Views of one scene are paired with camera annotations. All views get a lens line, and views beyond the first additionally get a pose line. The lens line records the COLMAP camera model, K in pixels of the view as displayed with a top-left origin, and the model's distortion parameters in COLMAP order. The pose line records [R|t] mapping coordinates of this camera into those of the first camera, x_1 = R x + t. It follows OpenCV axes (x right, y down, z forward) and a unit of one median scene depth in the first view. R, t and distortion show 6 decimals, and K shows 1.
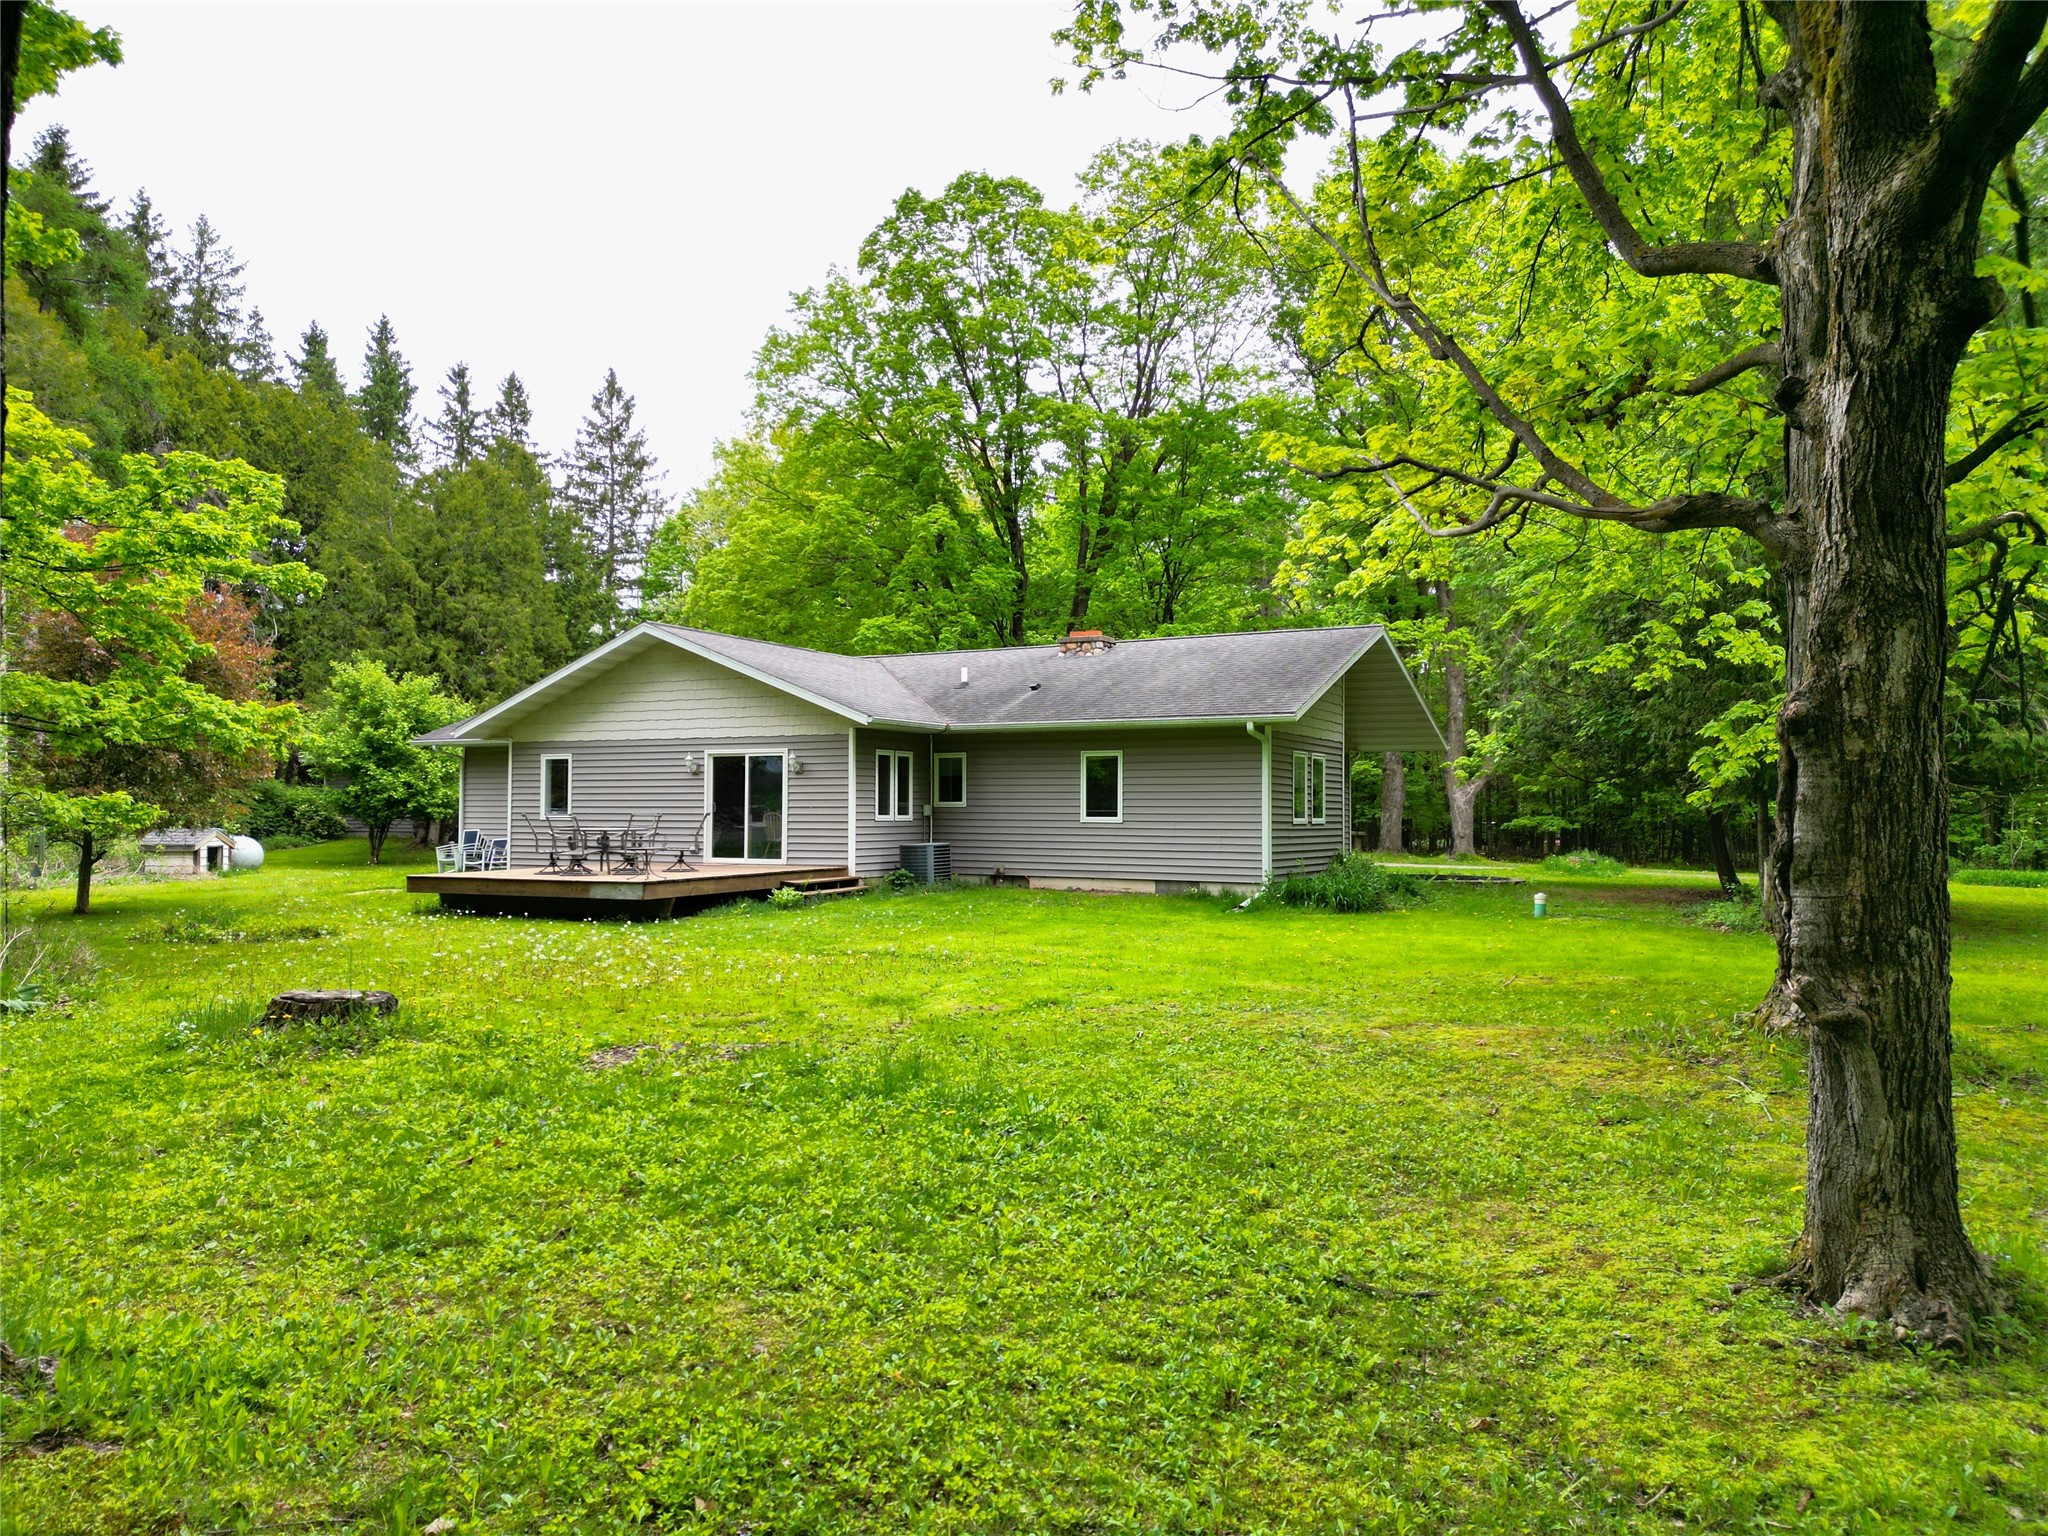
lens RADIAL K [[1448.5, 0, 1024.0], [0, 1448.5, 768.0], [0, 0, 1]] dist [0.073344, -0.073536]
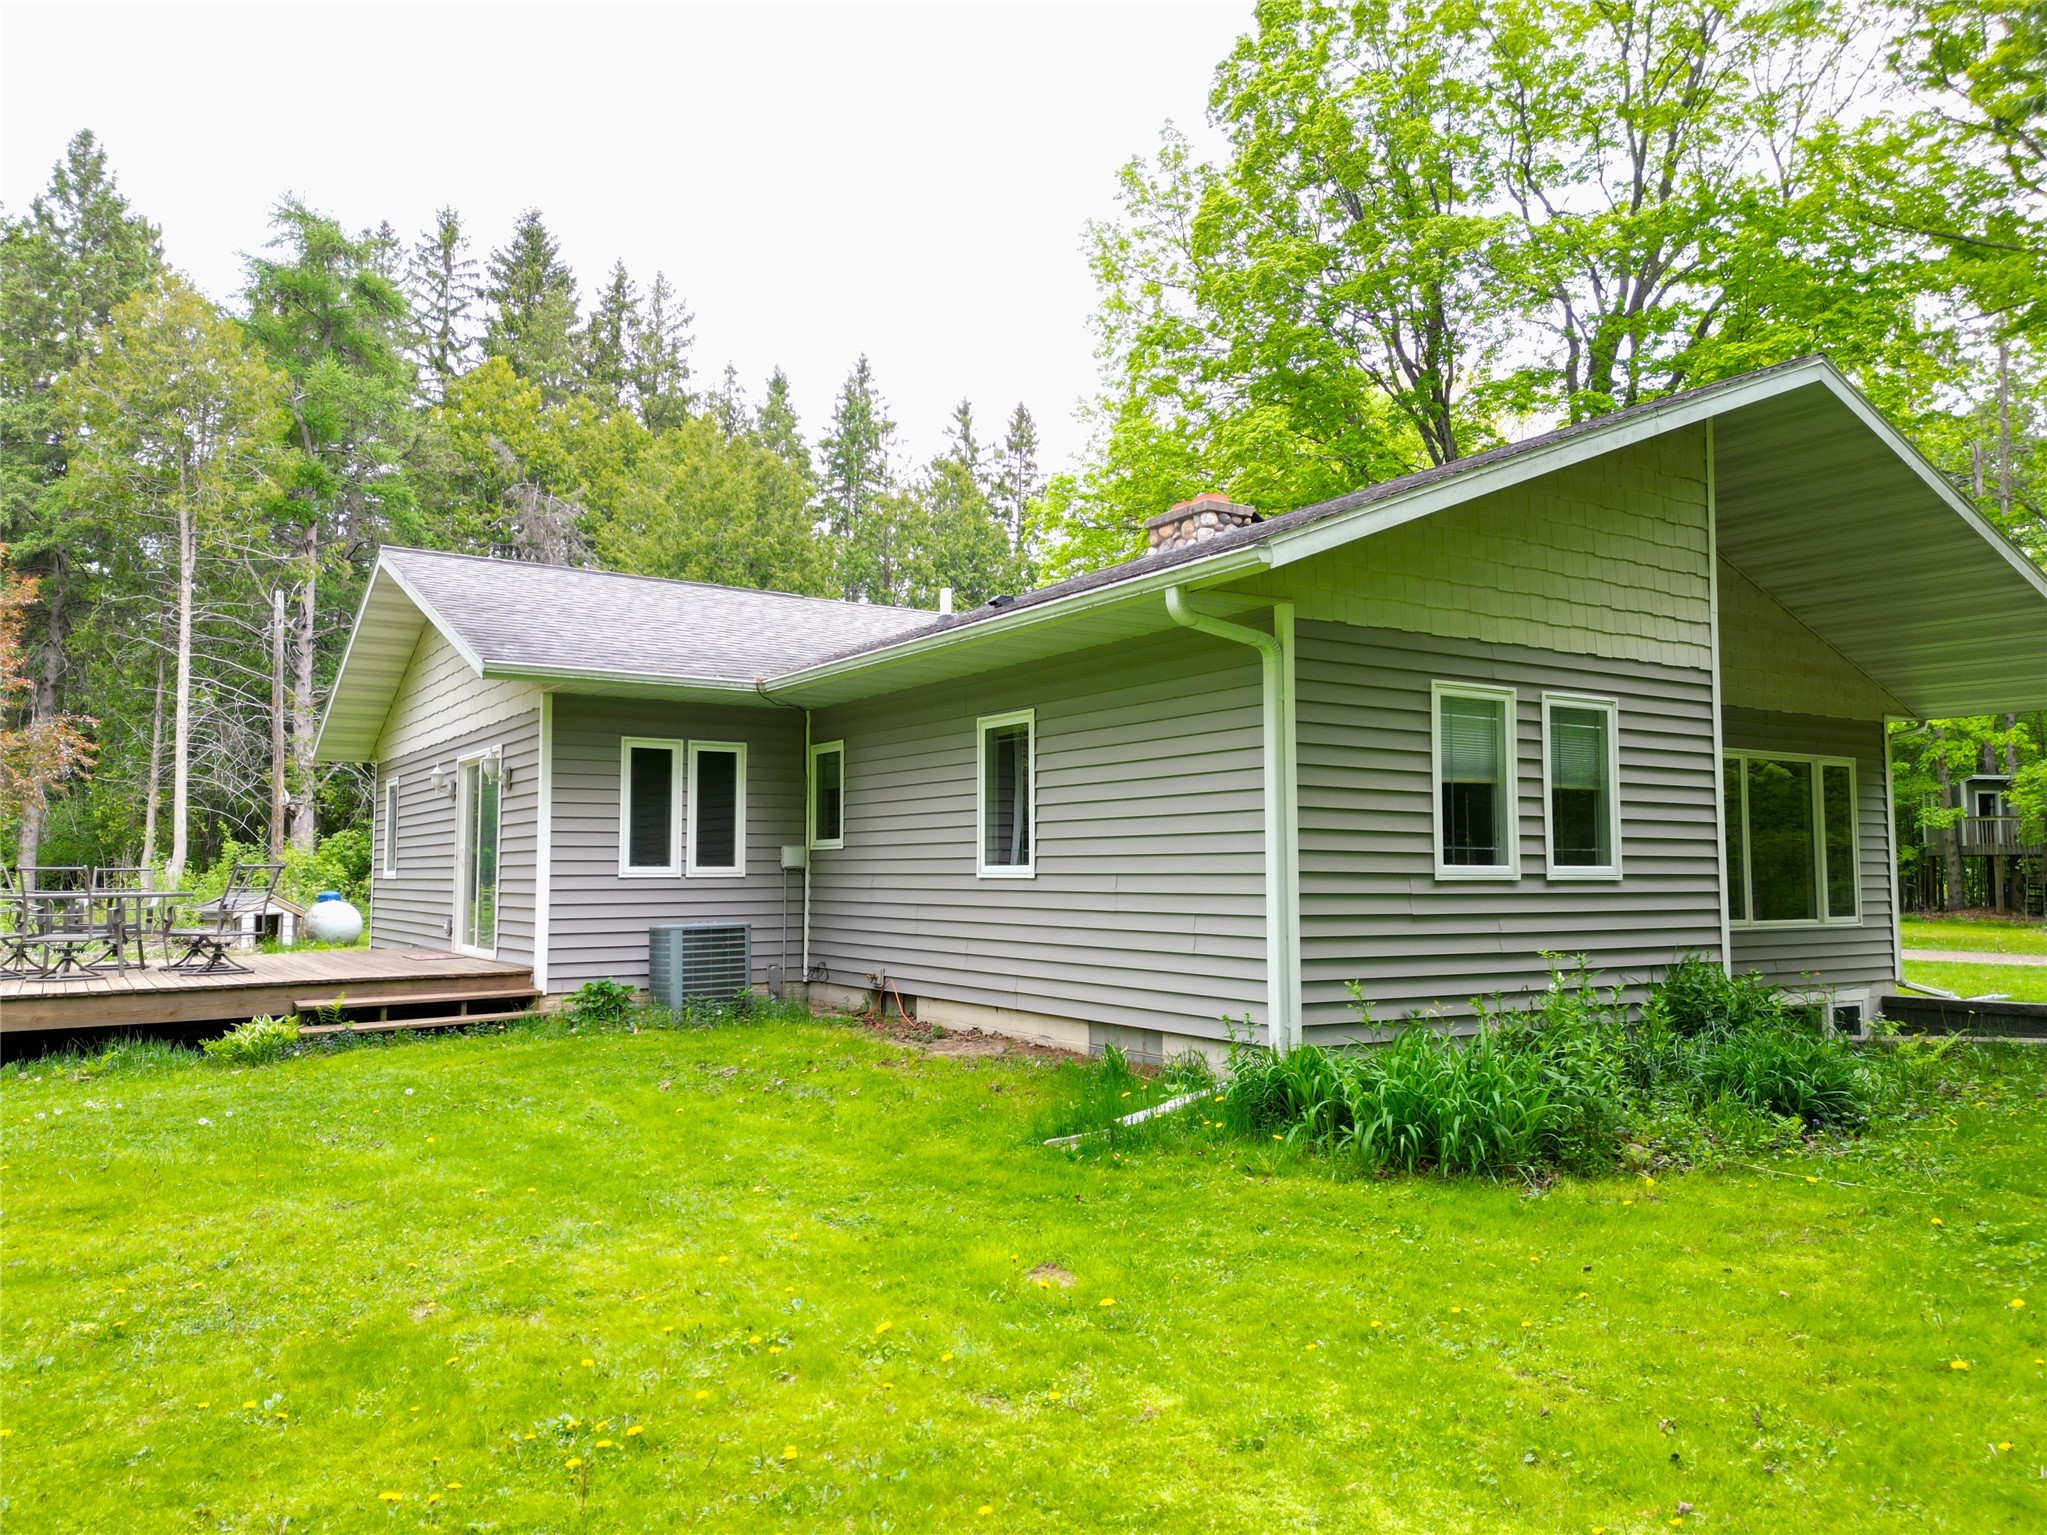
lens RADIAL K [[1447.8, 0, 1023.5], [0, 1447.8, 767.5], [0, 0, 1]] dist [0.073344, -0.073536]
pose [[0.883540, -0.039125, -0.466719, 0.250536], [0.019419, 0.998708, -0.046961, 0.023835], [0.467954, 0.032429, 0.883158, 0.593481]]
